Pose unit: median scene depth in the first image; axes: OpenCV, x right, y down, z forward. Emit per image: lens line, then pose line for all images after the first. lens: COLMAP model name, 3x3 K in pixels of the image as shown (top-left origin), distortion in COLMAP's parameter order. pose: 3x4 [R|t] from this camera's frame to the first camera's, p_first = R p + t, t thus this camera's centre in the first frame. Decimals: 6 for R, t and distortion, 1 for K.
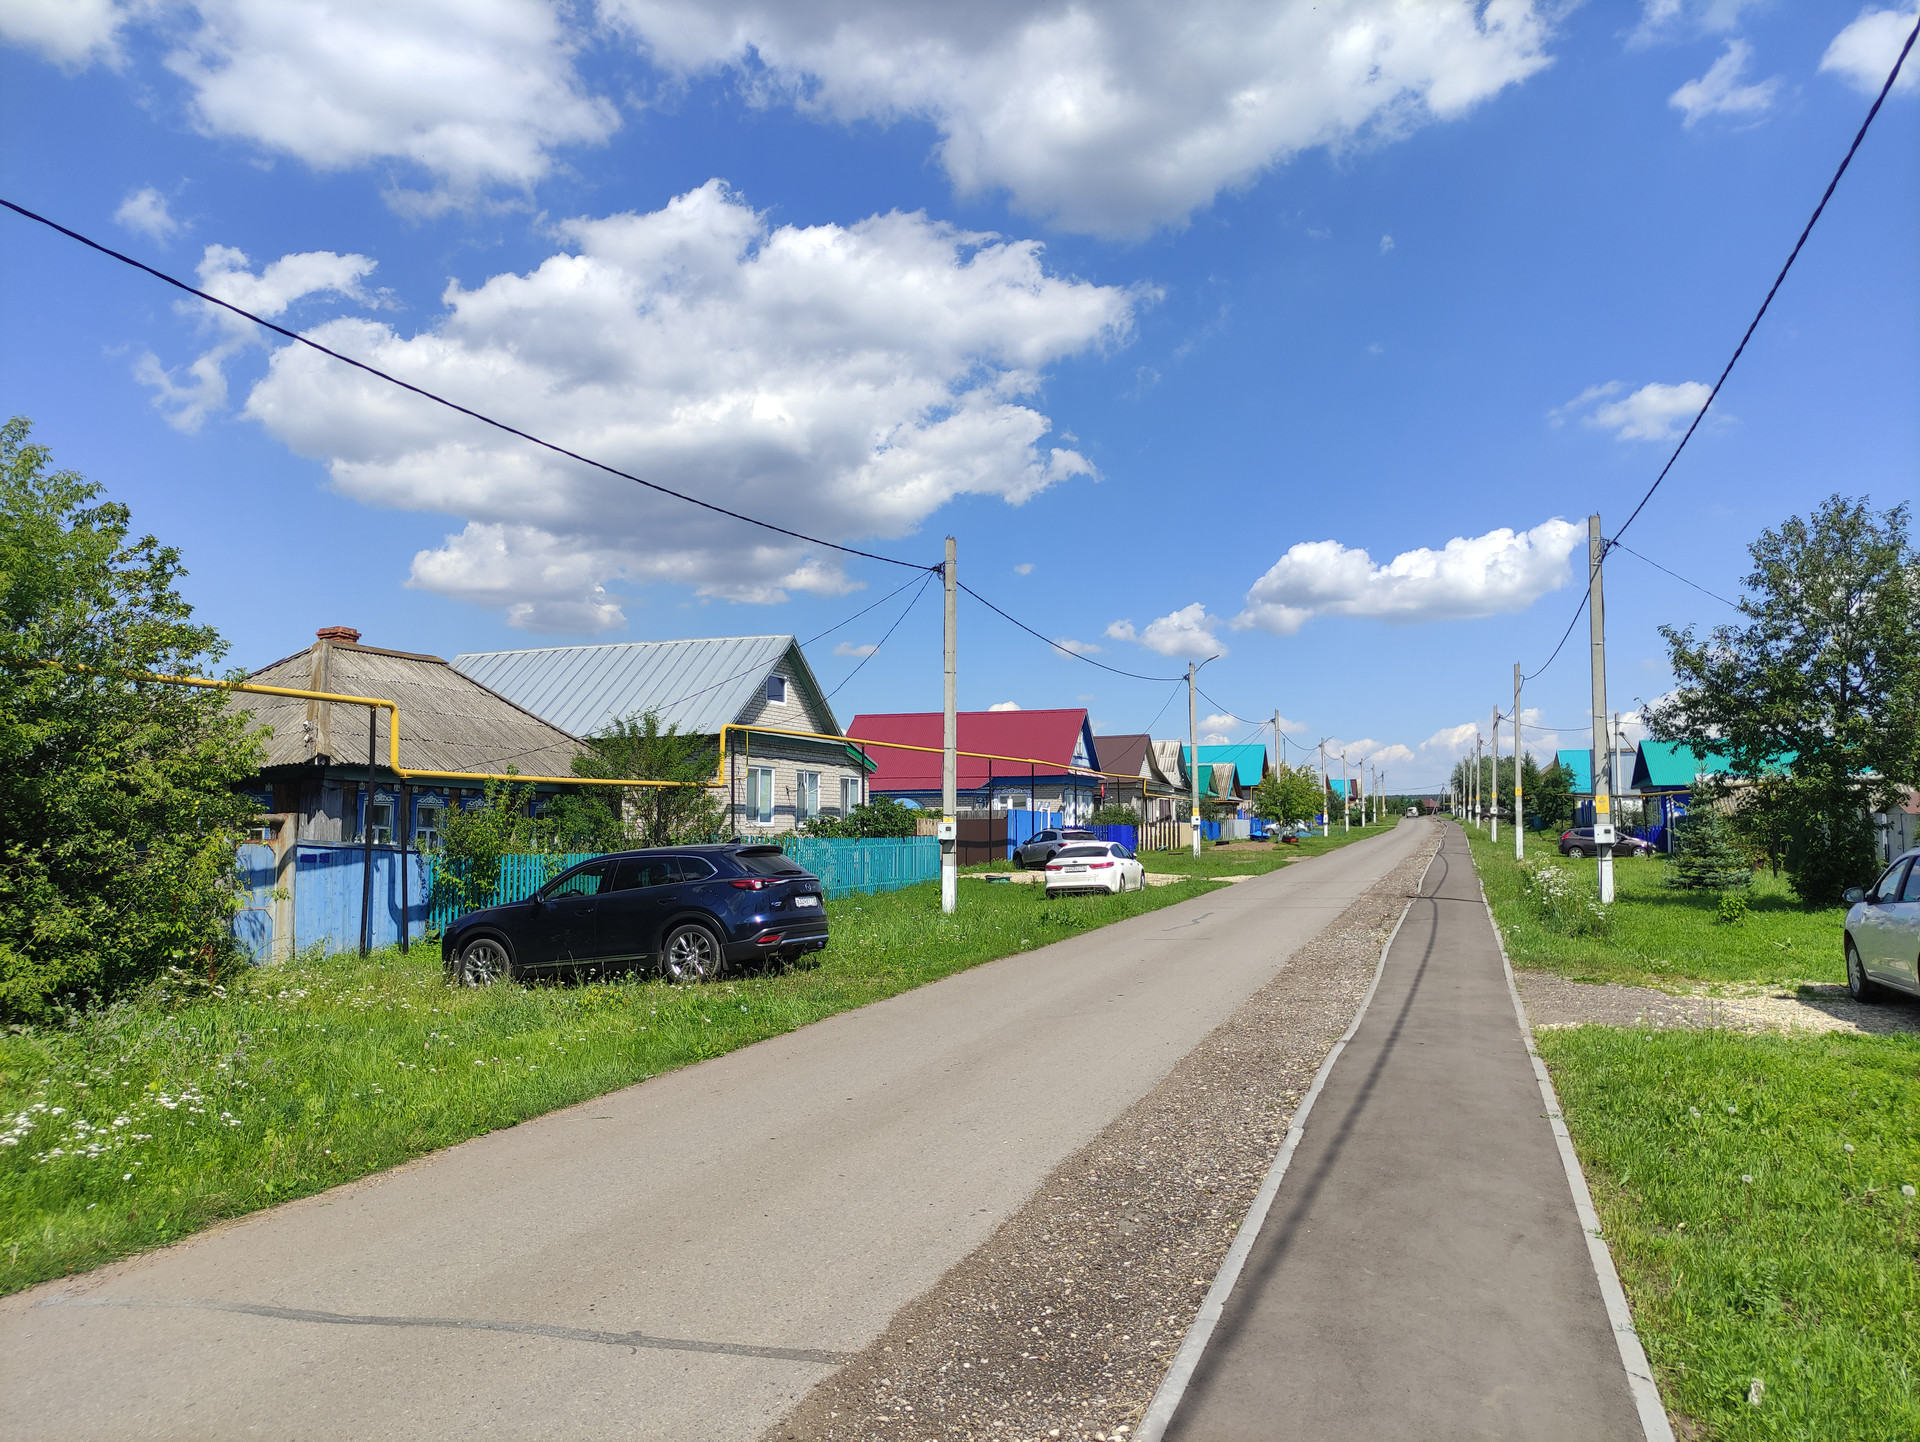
lens RADIAL K [[1409.1, 0, 943.3], [0, 1409.1, 728.8], [0, 0, 1]] dist [0.088265, -0.113677]
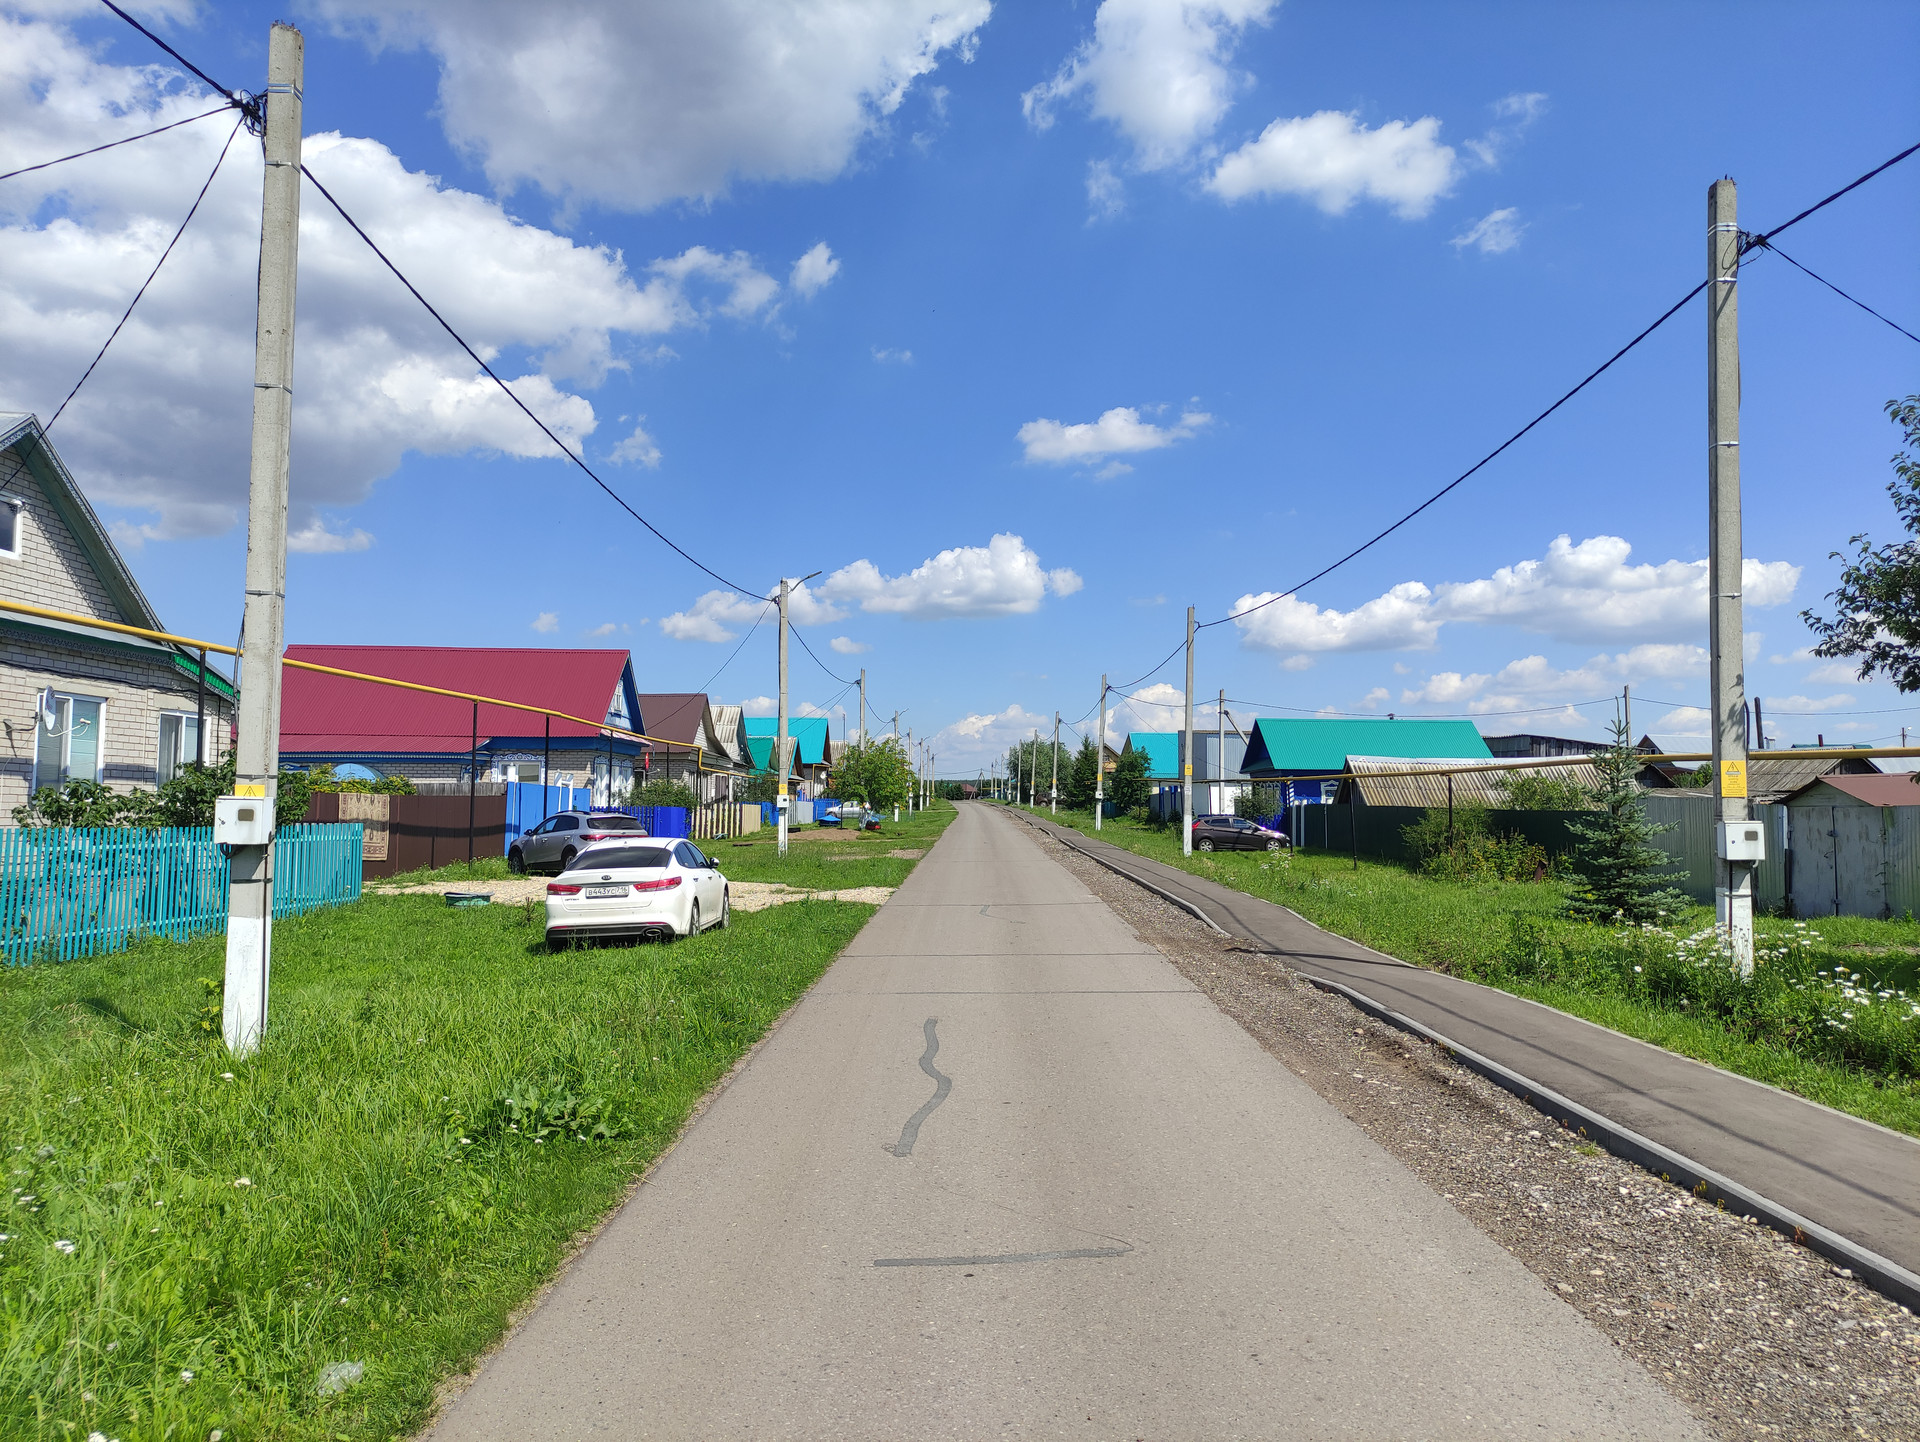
lens RADIAL K [[1409.1, 0, 943.3], [0, 1409.1, 728.8], [0, 0, 1]] dist [0.088265, -0.113677]
pose [[0.947302, 0.032069, 0.318733, 0.023977], [-0.036202, 0.999320, 0.007050, 0.017566], [-0.318290, -0.018217, 0.947818, 0.260687]]
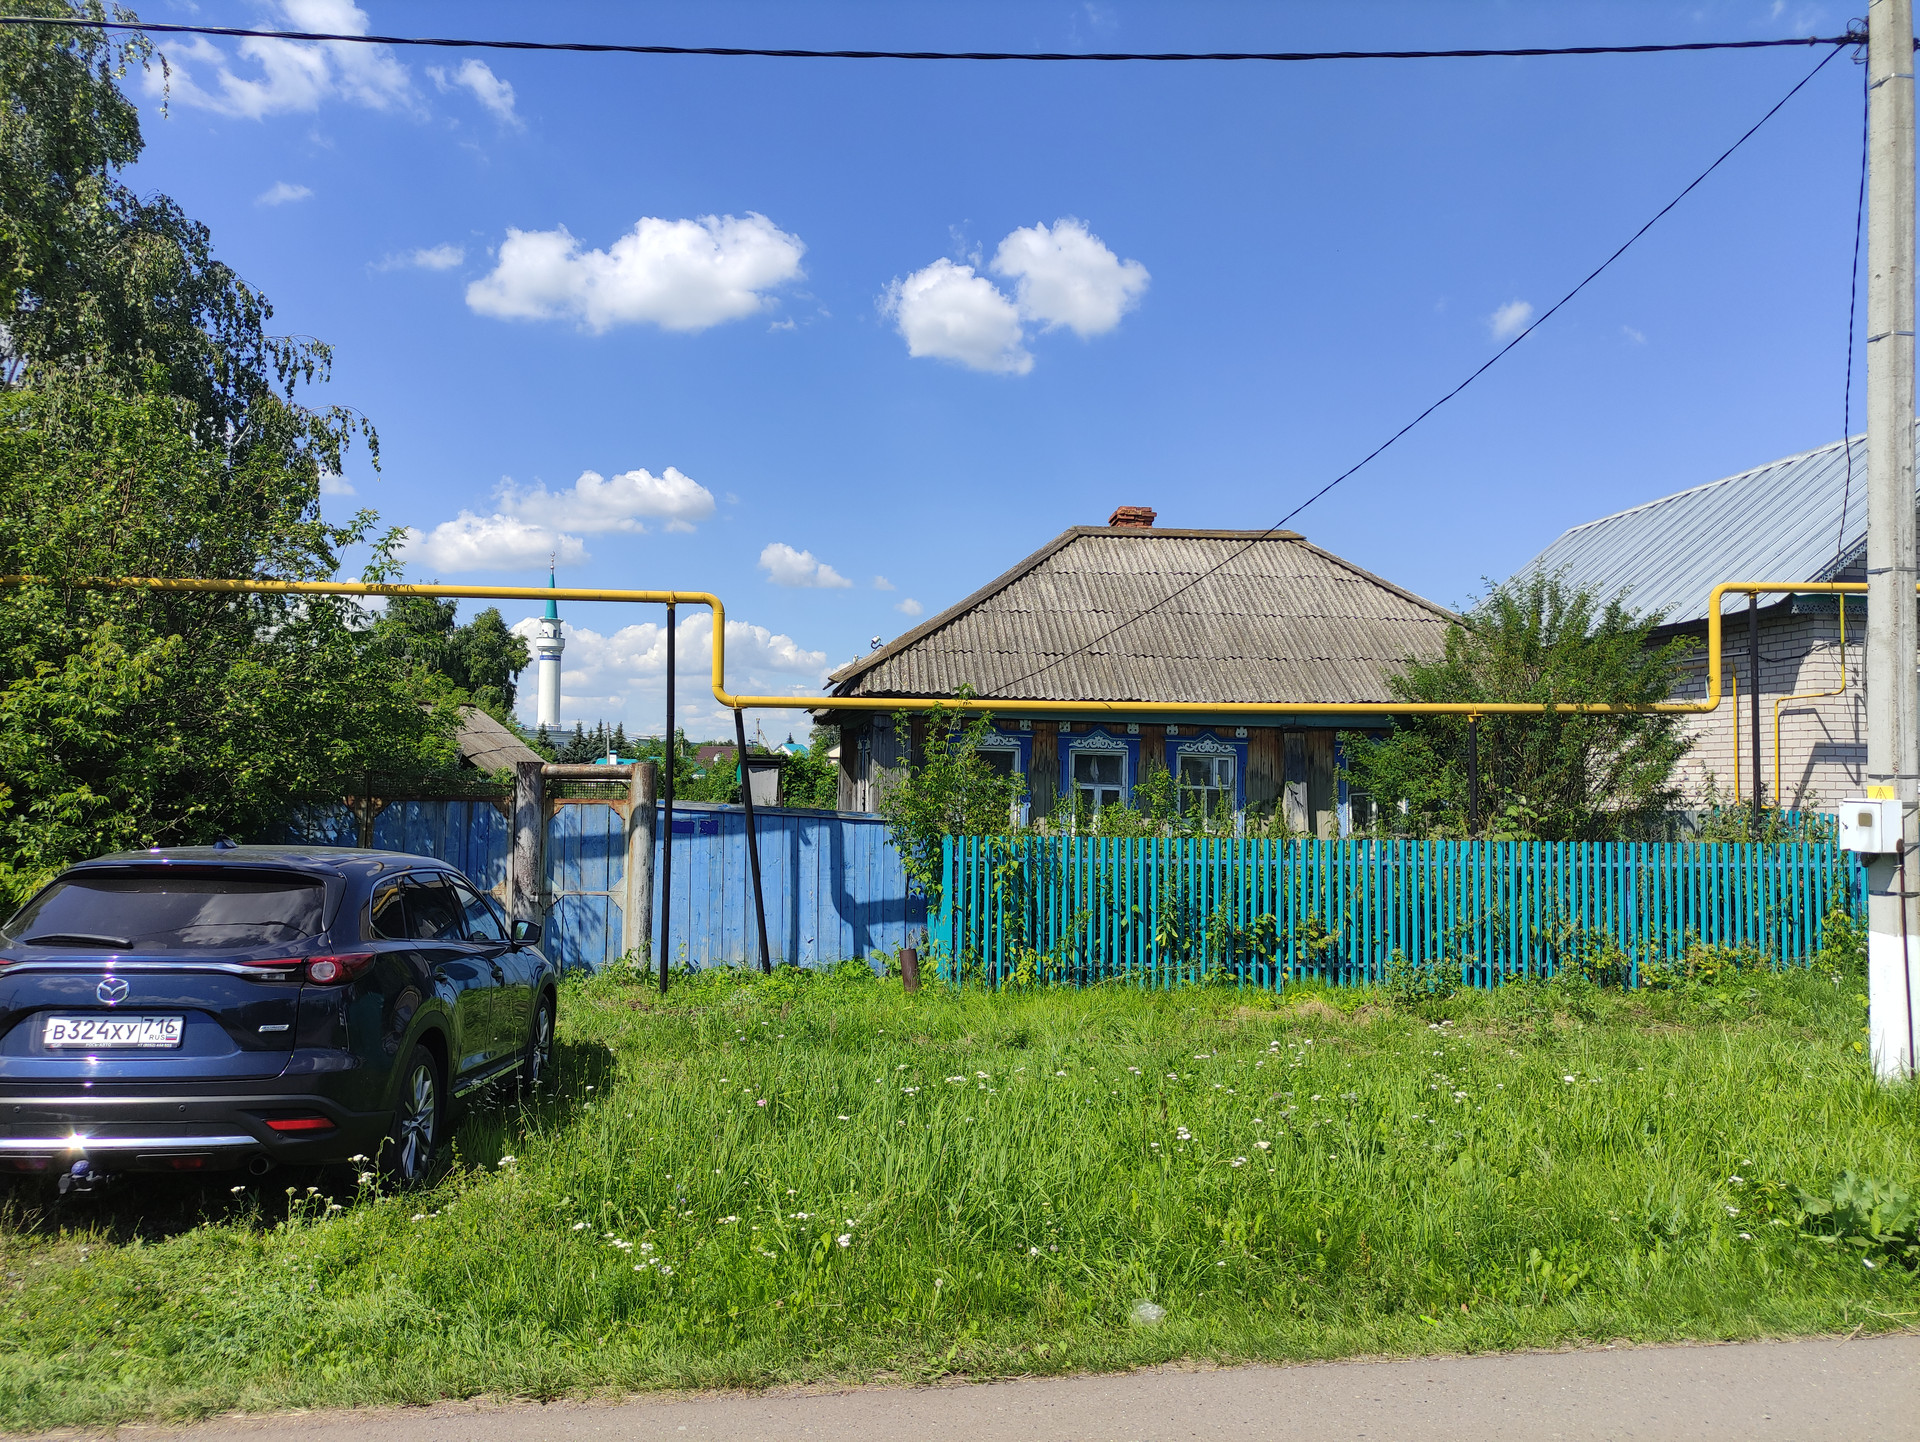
lens RADIAL K [[1409.1, 0, 943.3], [0, 1409.1, 728.8], [0, 0, 1]] dist [0.088265, -0.113677]
pose [[0.447608, -0.017922, -0.894050, 0.087395], [0.045354, 0.998967, 0.002682, 0.017418], [0.893079, -0.041749, 0.447958, 0.288870]]
